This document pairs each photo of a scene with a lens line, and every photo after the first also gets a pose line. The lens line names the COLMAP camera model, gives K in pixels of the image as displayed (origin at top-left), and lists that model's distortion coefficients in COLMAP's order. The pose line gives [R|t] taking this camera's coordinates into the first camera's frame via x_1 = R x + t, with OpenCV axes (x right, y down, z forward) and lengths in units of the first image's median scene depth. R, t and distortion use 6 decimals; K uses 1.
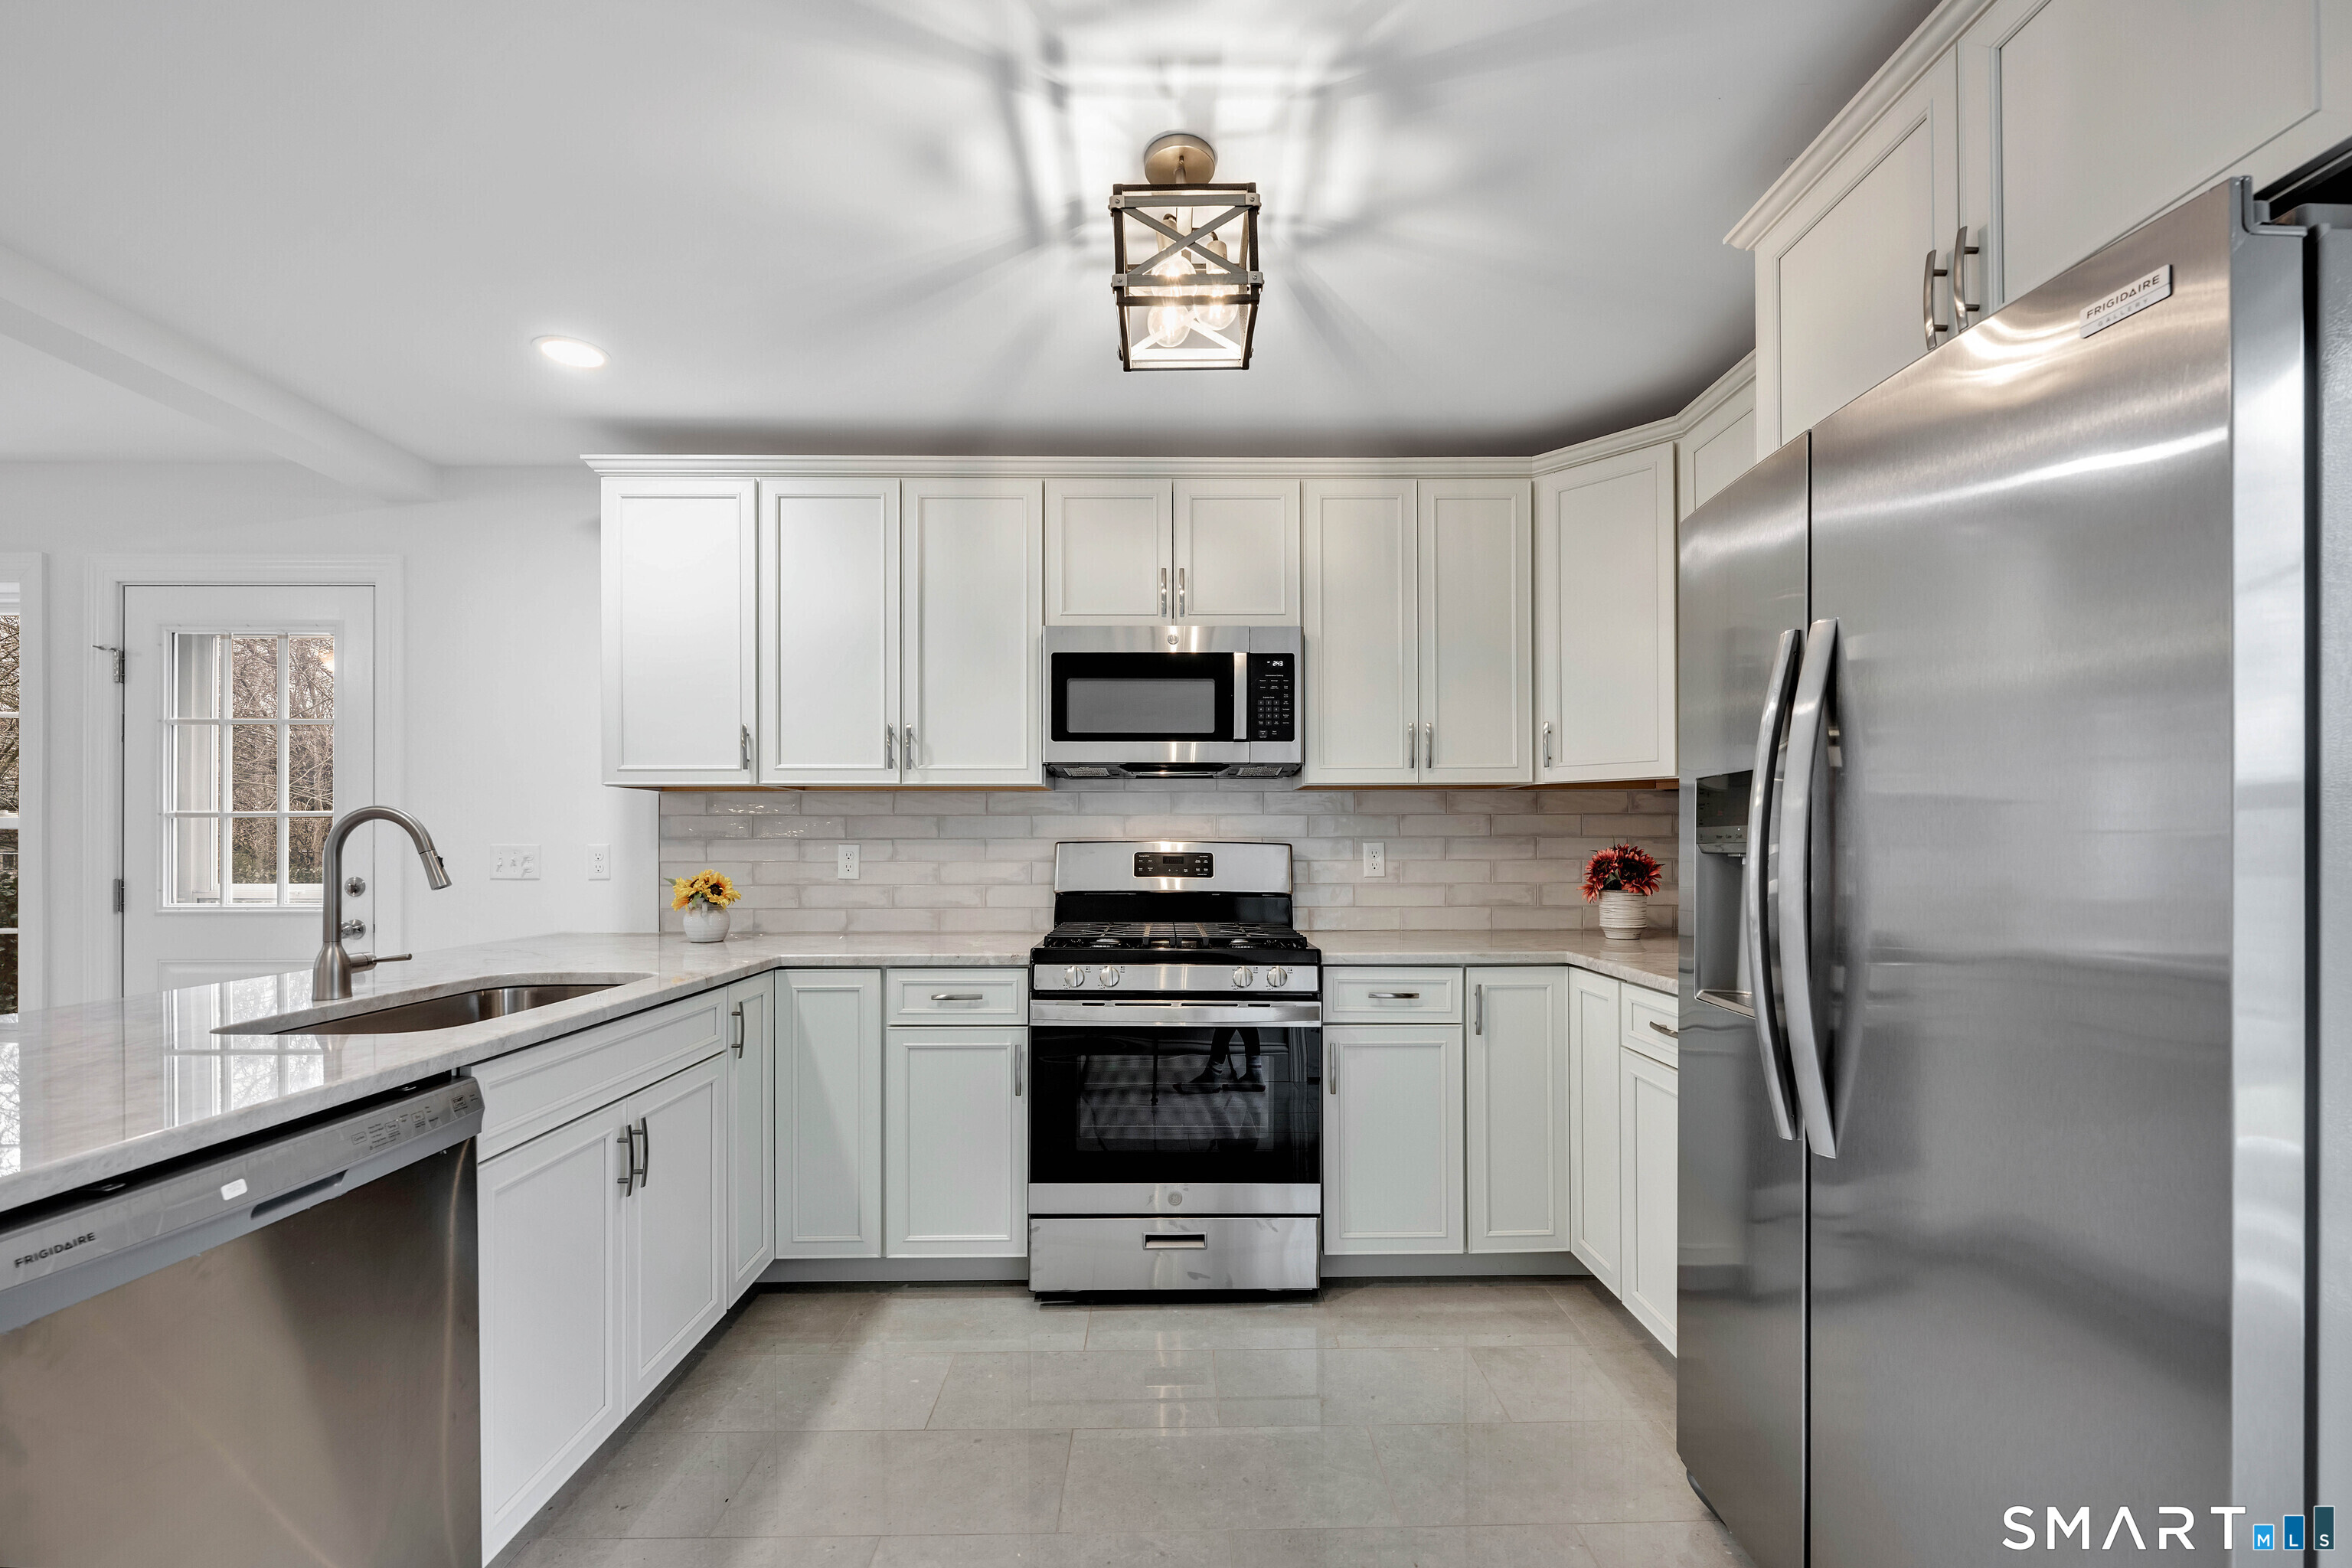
lens RADIAL K [[979.8, 0, 1182.7], [0, 979.8, 848.7], [0, 0, 1]] dist [0.000126, 0.000013]
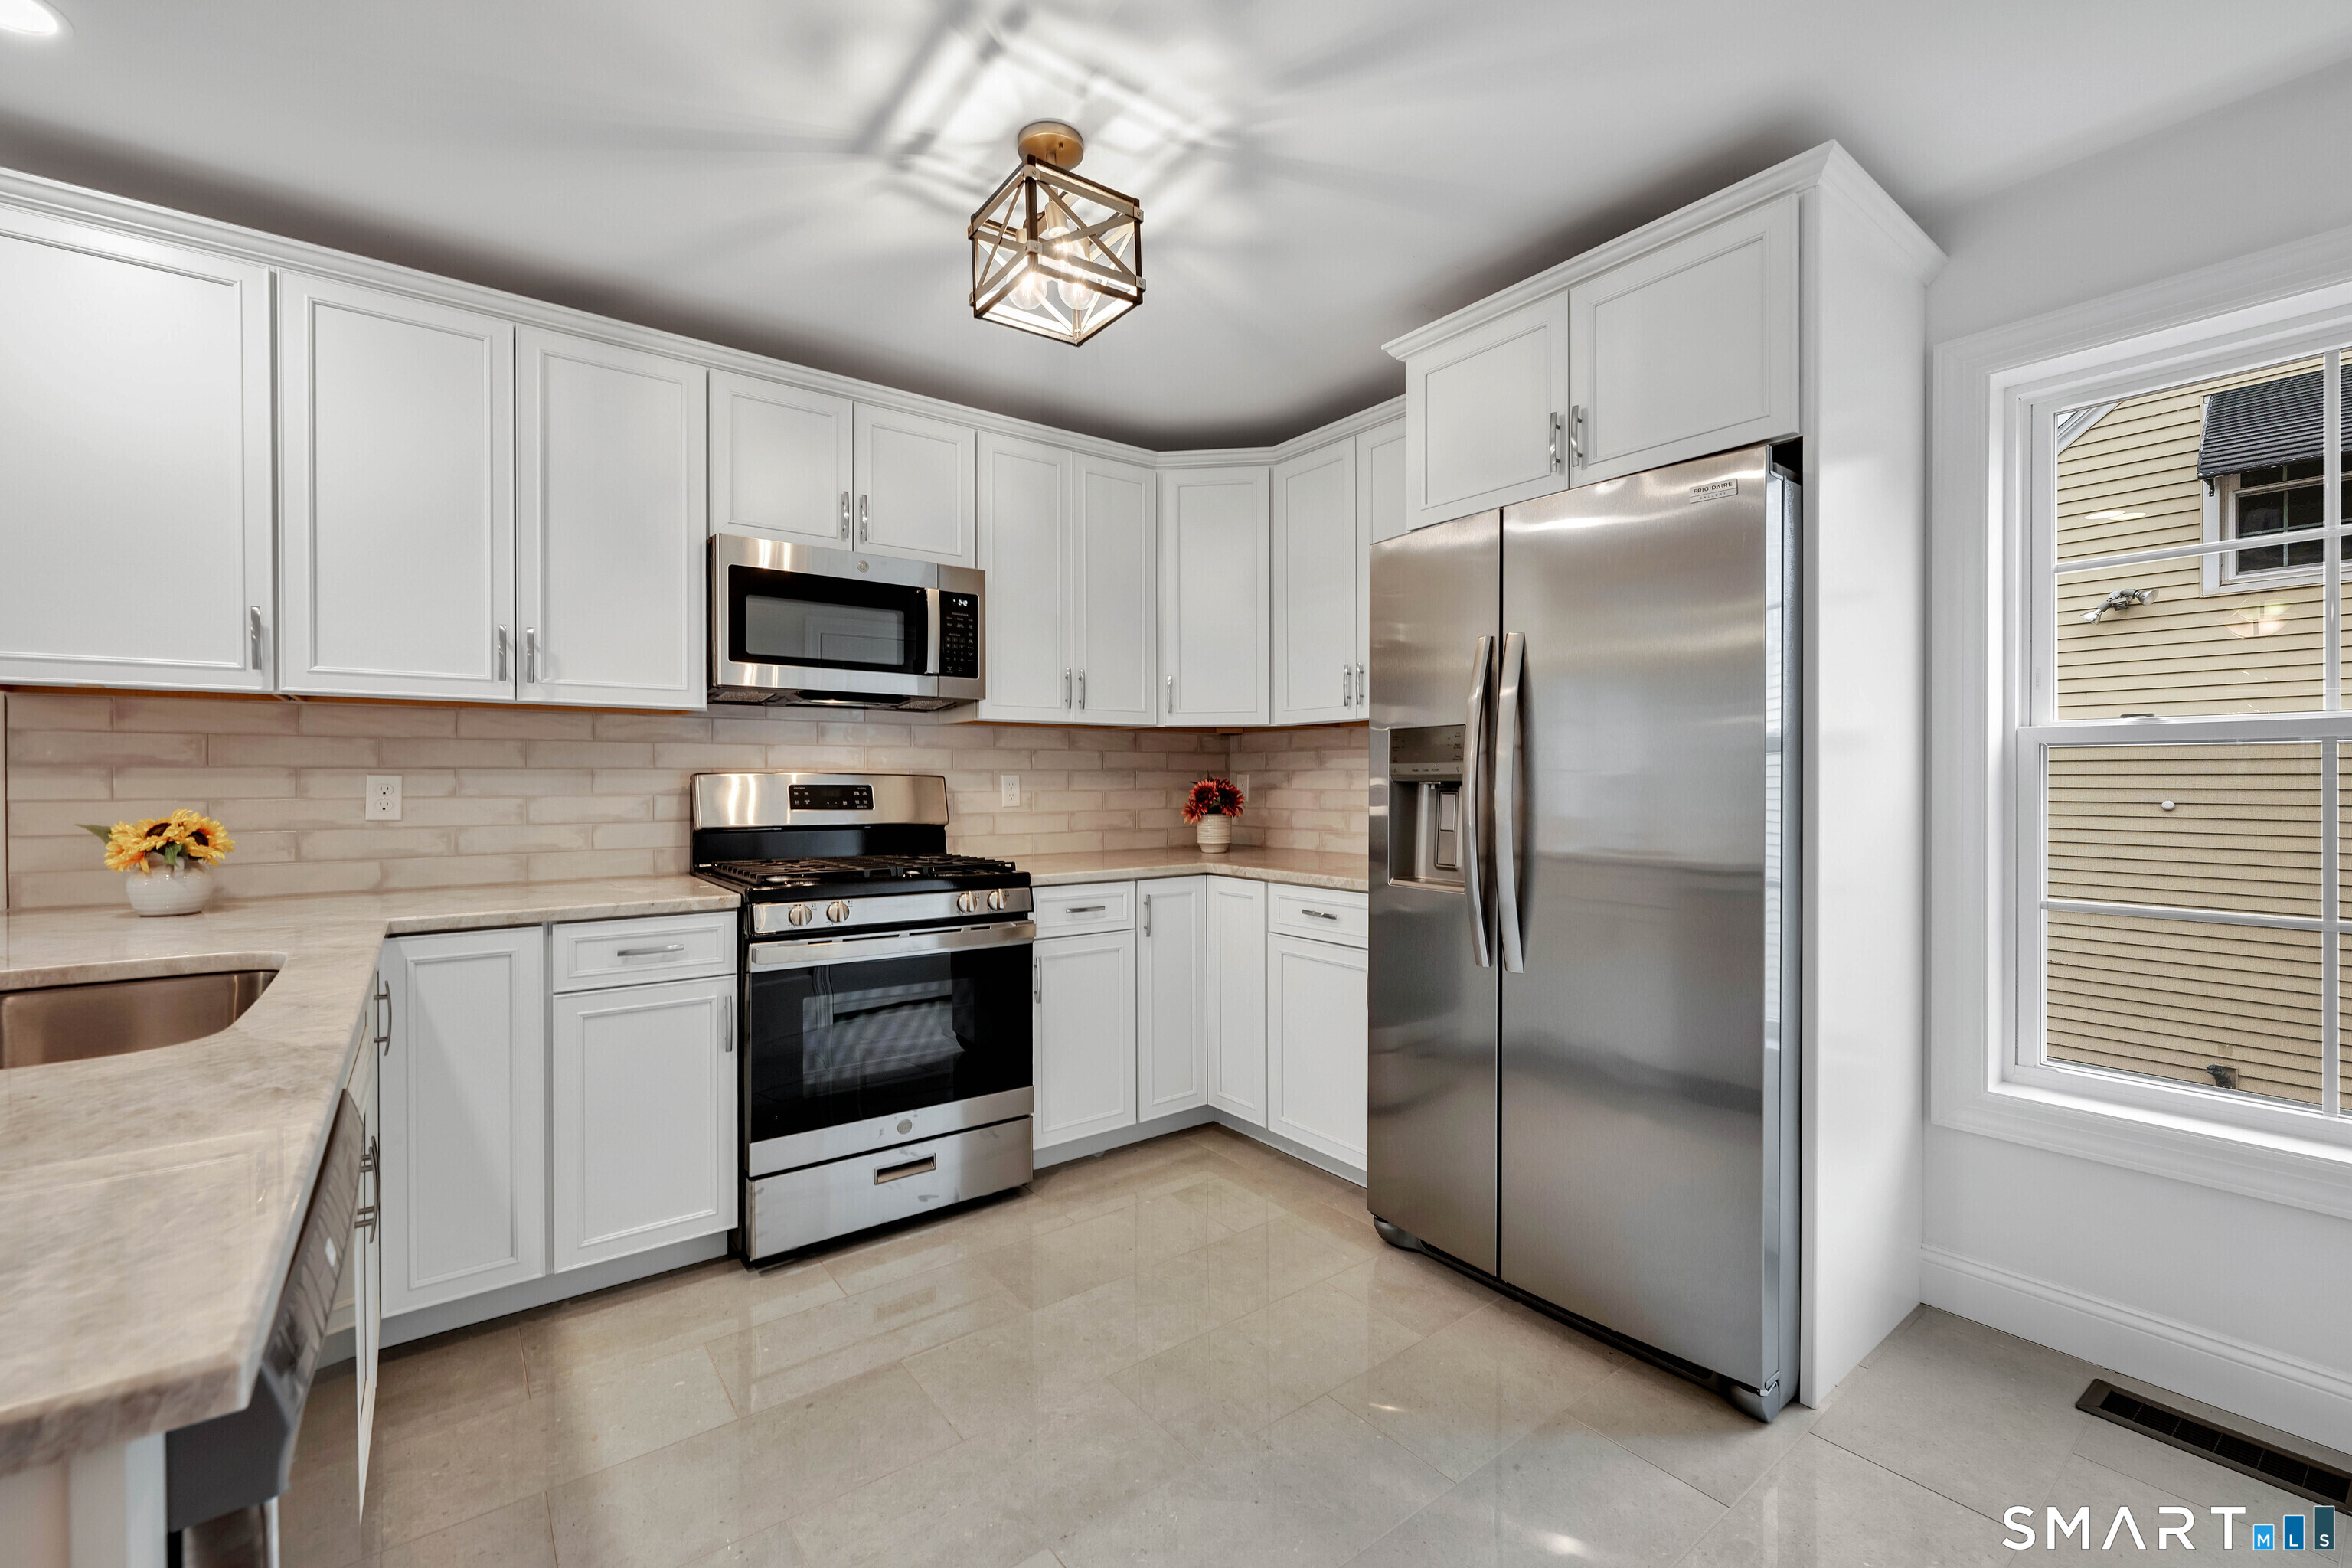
lens RADIAL K [[970.5, 0, 1179.2], [0, 970.5, 792.4], [0, 0, 1]] dist [0.001257, 0.000067]
pose [[0.808660, -0.006991, 0.588234, -0.324600], [0.001713, 0.999953, 0.009529, 0.003441], [-0.588274, -0.006698, 0.808634, 0.025776]]
